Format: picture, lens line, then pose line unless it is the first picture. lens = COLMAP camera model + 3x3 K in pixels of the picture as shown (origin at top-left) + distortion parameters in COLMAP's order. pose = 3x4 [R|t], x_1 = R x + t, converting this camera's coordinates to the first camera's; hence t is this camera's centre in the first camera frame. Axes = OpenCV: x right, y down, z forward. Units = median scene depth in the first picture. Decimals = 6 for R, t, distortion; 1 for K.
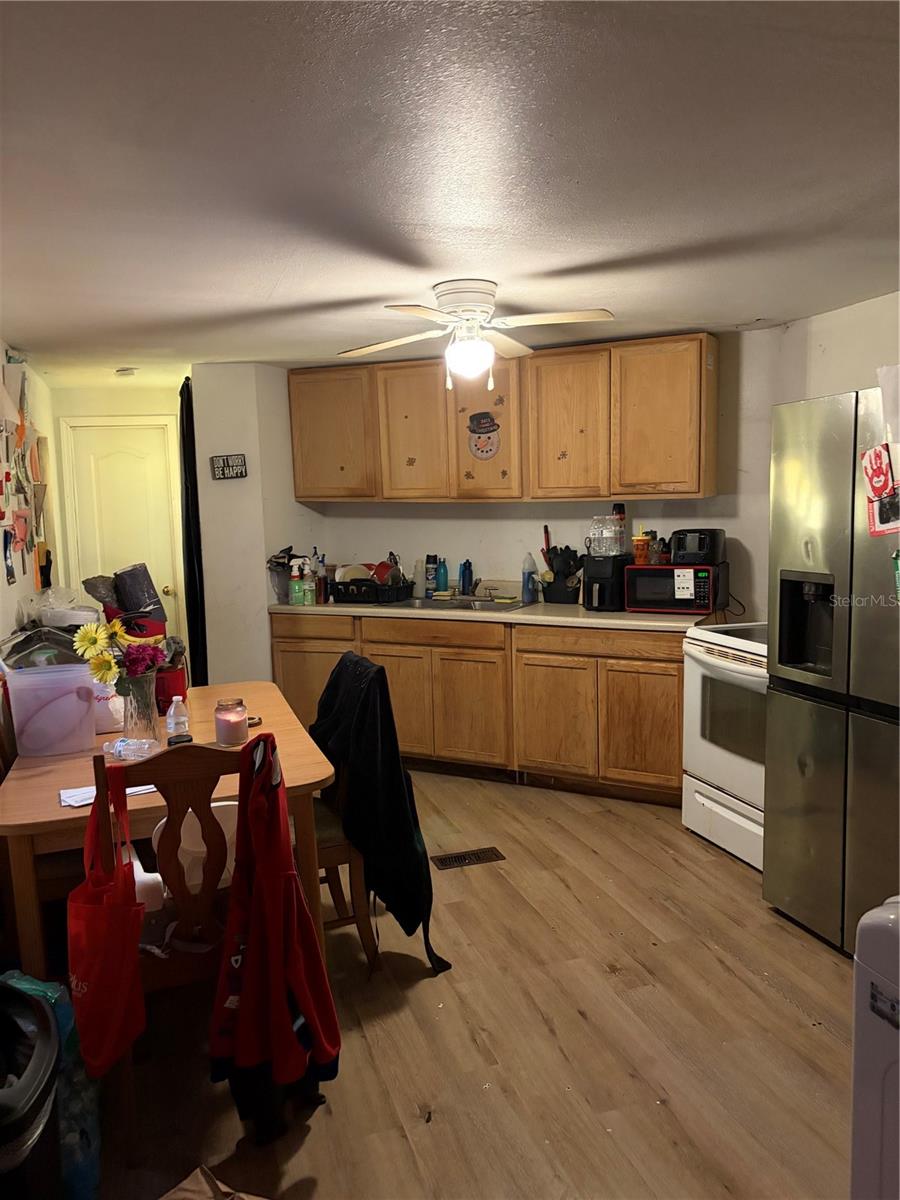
lens RADIAL K [[926.7, 0, 447.9], [0, 926.7, 602.1], [0, 0, 1]] dist [0.061780, -0.061866]
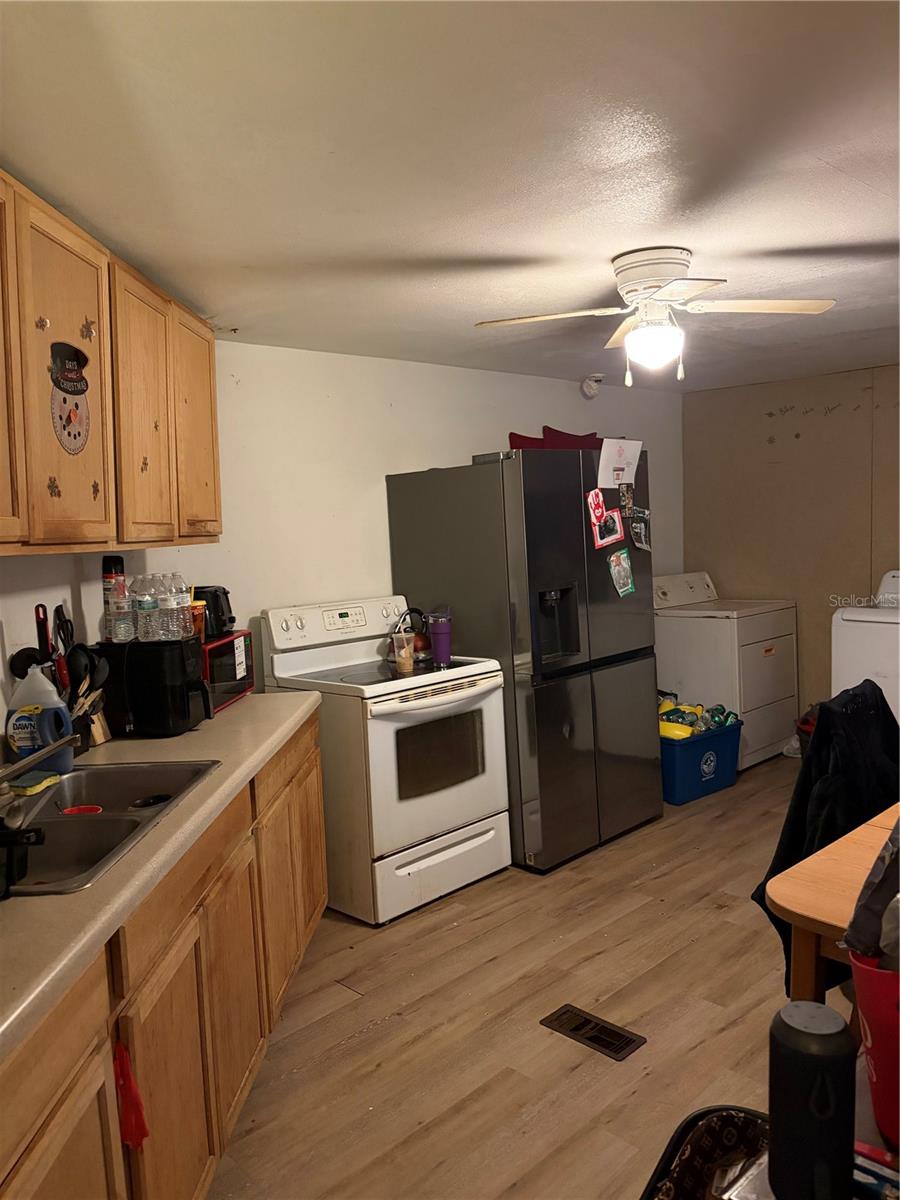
lens RADIAL K [[926.7, 0, 447.9], [0, 926.7, 602.1], [0, 0, 1]] dist [0.061780, -0.061866]
pose [[-0.454957, -0.022186, 0.890237, -0.554855], [0.164036, 0.980495, 0.108266, -0.134871], [-0.875275, 0.195287, -0.442444, 1.362129]]
